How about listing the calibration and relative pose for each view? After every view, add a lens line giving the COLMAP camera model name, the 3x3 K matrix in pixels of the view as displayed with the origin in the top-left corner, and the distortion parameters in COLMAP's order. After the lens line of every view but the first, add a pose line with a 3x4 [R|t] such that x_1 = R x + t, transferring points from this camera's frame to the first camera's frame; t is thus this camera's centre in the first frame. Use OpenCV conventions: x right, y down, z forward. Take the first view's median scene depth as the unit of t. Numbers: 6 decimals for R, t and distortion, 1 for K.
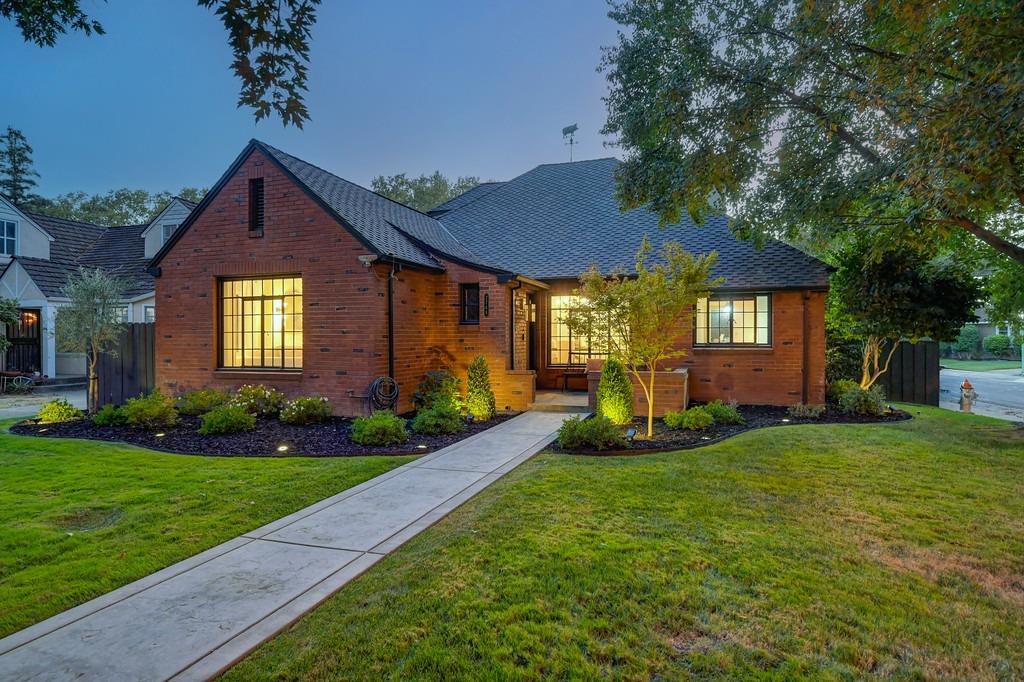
lens RADIAL K [[568.9, 0, 512.0], [0, 568.9, 341.0], [0, 0, 1]] dist [0.000102, 0.001365]
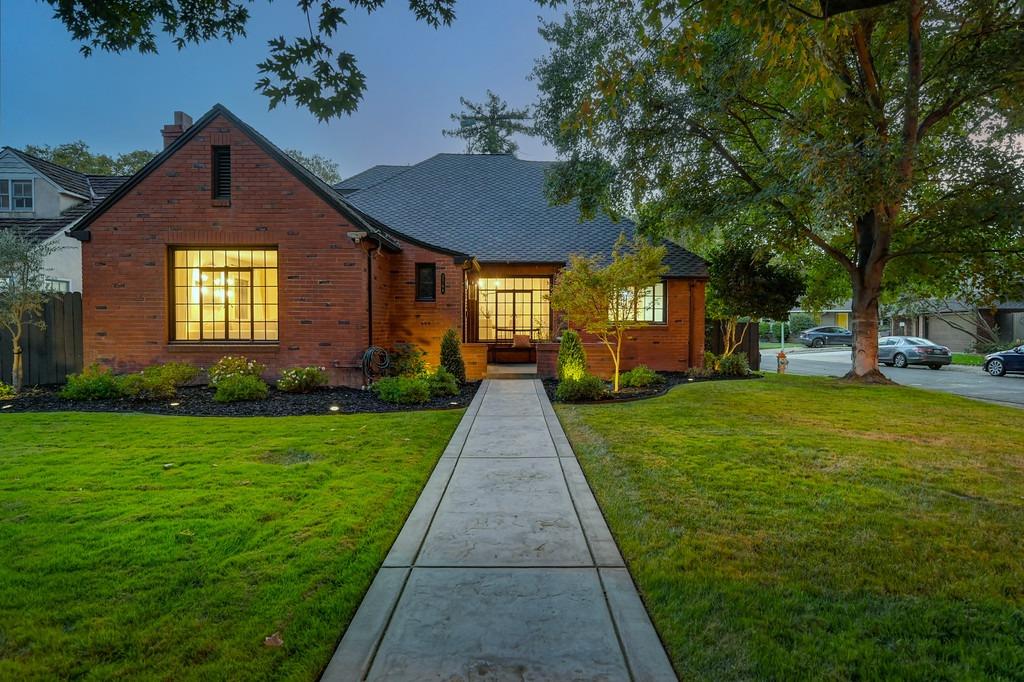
lens RADIAL K [[568.9, 0, 512.0], [0, 568.9, 341.0], [0, 0, 1]] dist [0.000102, 0.001365]
pose [[0.947977, -0.002054, 0.318332, -0.275495], [-0.004805, 0.999773, 0.020760, 0.024163], [-0.318303, -0.021210, 0.947752, -0.080820]]
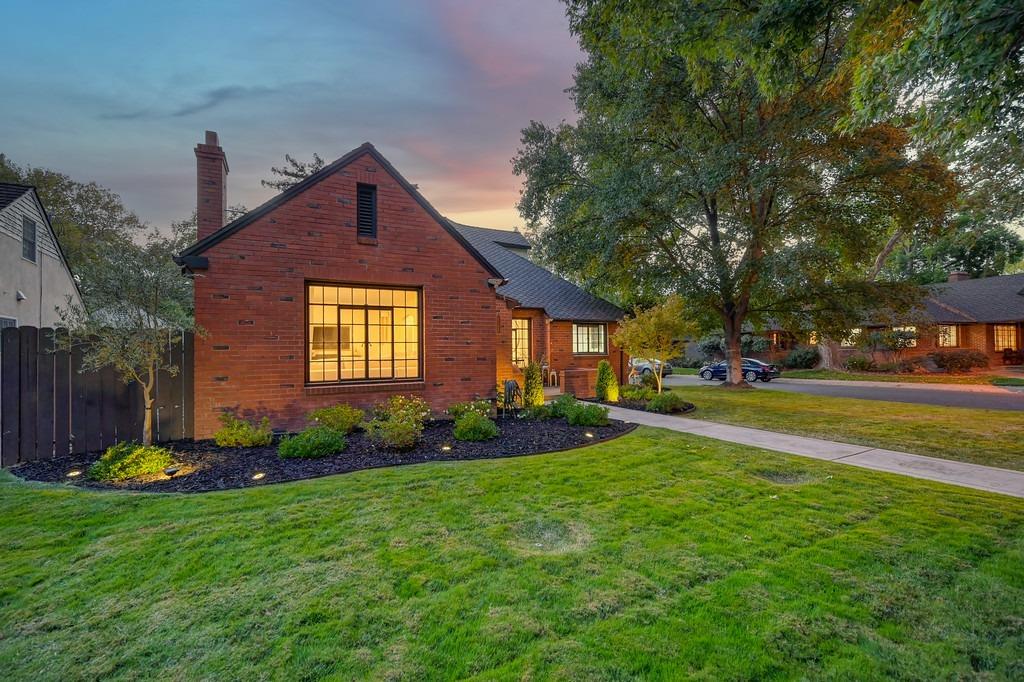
lens RADIAL K [[437.6, 0, 506.0], [0, 437.6, 344.7], [0, 0, 1]] dist [-0.000479, -0.000013]
pose [[0.685311, 0.006543, 0.728221, -0.789783], [0.012966, 0.999692, -0.021184, 0.006201], [-0.728135, 0.023959, 0.685015, 0.310487]]
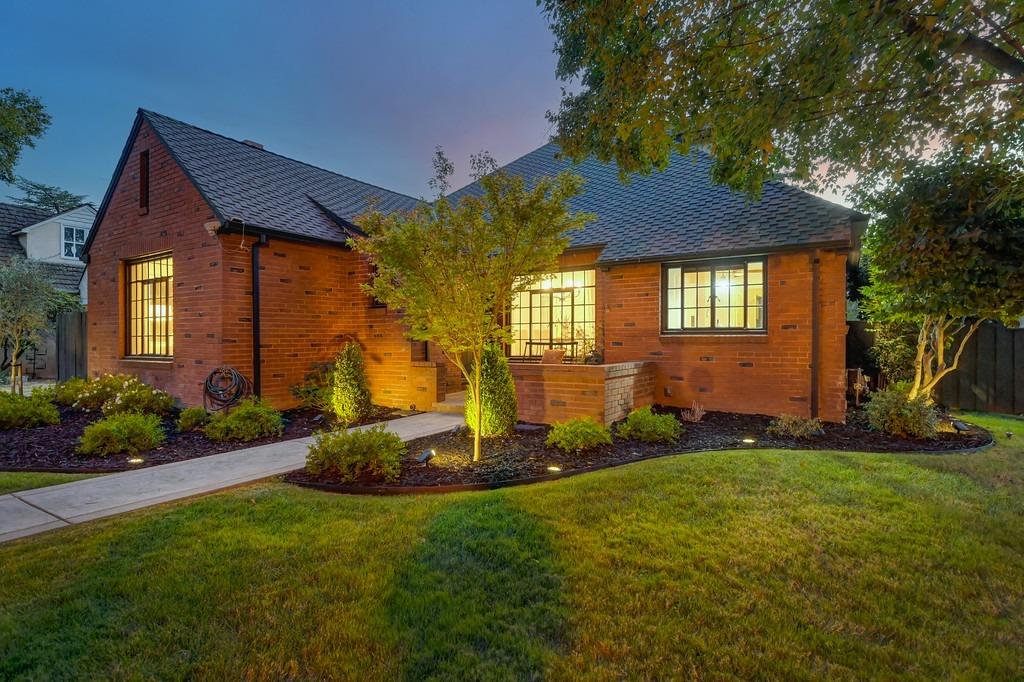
lens RADIAL K [[511.4, 0, 512.0], [0, 511.4, 341.0], [0, 0, 1]] dist [-0.001815, -0.000218]
pose [[0.971228, 0.000076, -0.238151, 0.314421], [0.000017, 1.000000, 0.000386, 0.021627], [0.238151, -0.000379, 0.971228, 0.319714]]
